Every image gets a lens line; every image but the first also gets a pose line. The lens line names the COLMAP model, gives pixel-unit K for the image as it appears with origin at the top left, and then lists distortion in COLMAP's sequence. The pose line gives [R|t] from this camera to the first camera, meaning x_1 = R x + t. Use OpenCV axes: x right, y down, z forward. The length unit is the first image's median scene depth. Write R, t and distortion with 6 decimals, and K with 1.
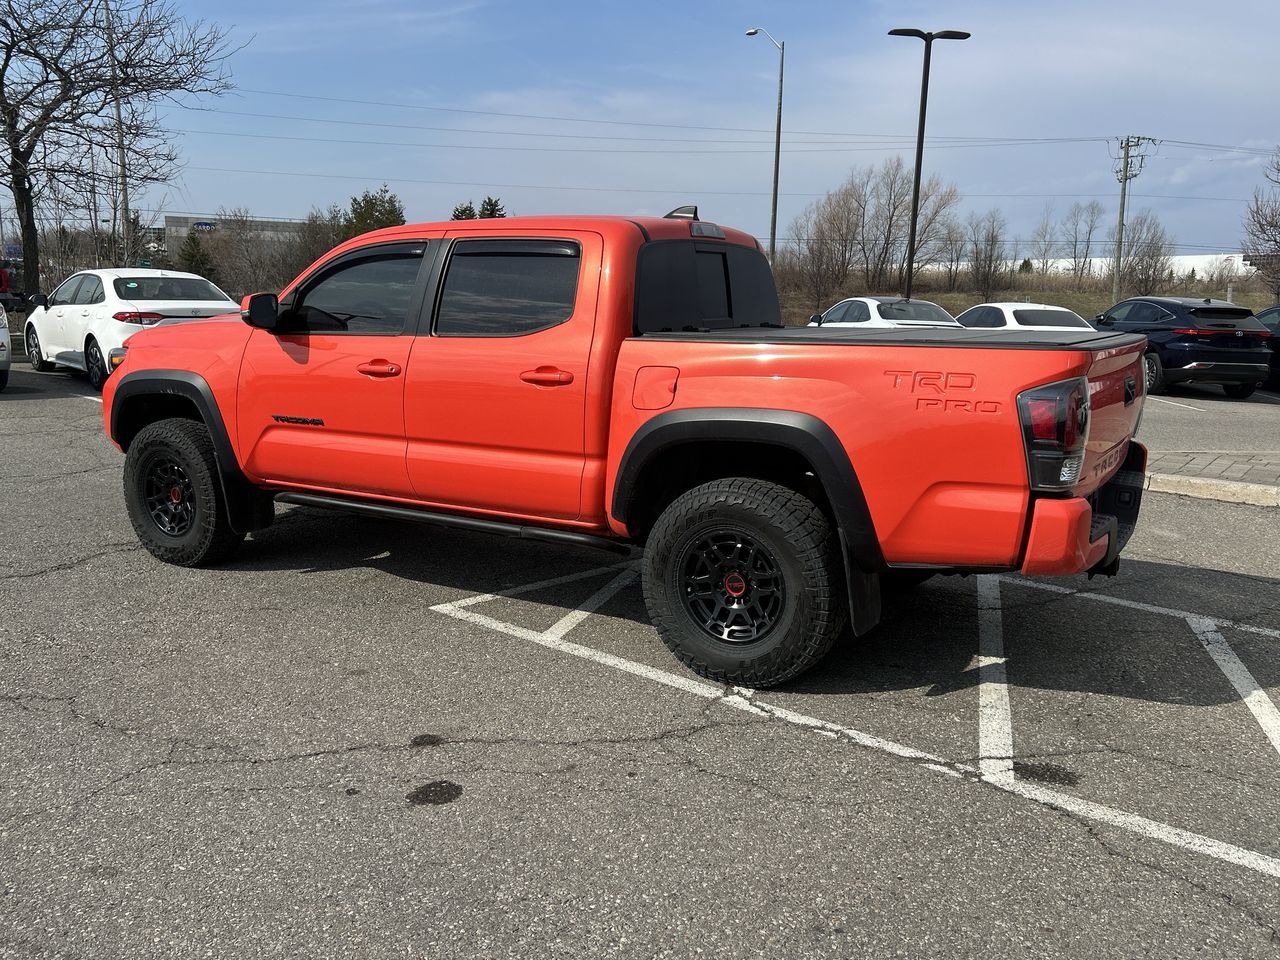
lens RADIAL K [[1060.8, 0, 643.2], [0, 1060.8, 474.8], [0, 0, 1]] dist [0.079757, -0.092556]
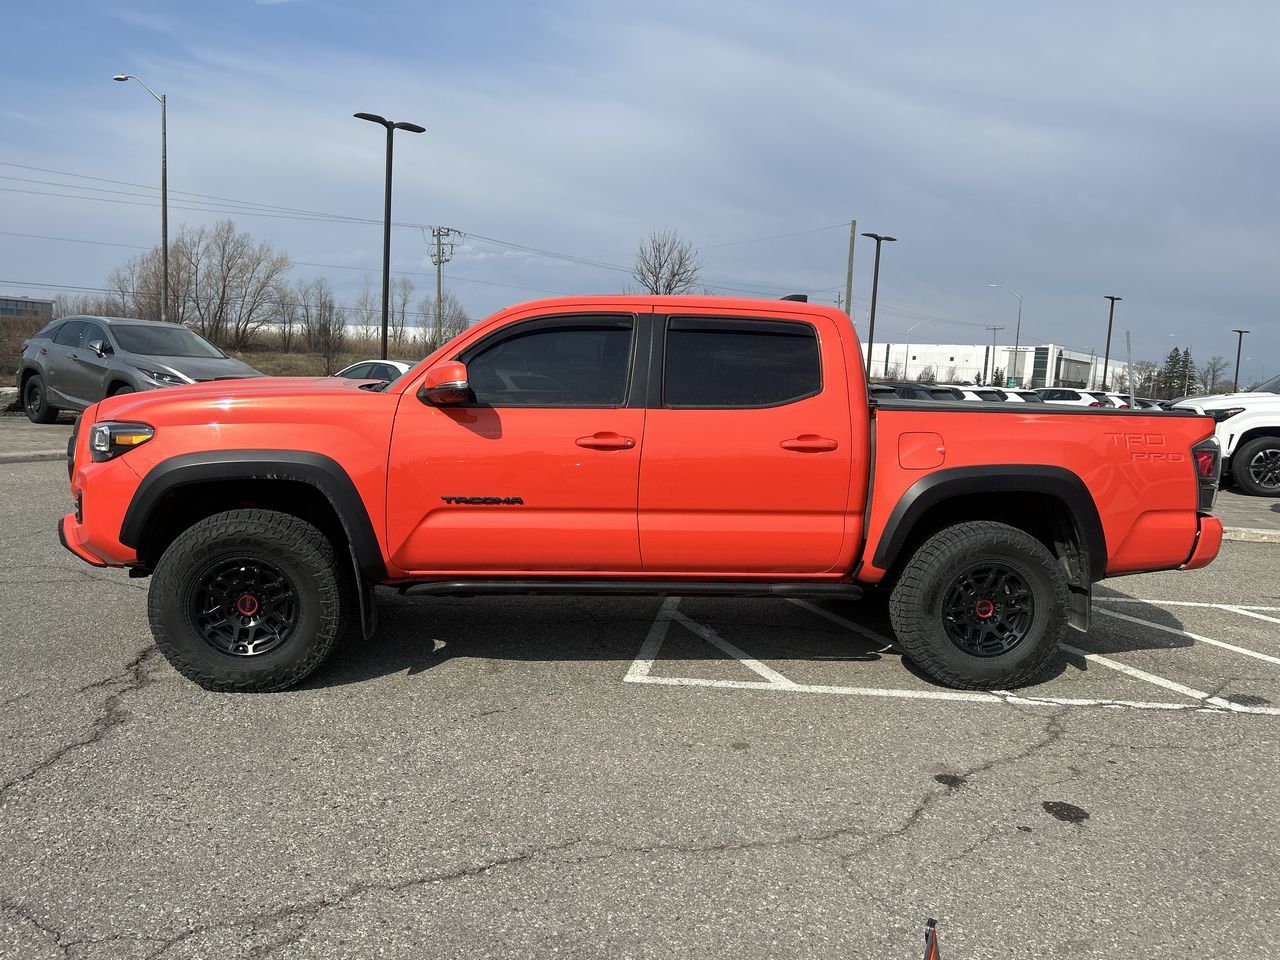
lens RADIAL K [[987.9, 0, 640.0], [0, 987.9, 480.0], [0, 0, 1]] dist [0.067992, -0.082590]
pose [[0.791925, -0.051276, 0.608462, -0.744702], [0.076693, 0.996929, -0.015805, -0.045765], [-0.605783, 0.059181, 0.793426, 0.256366]]
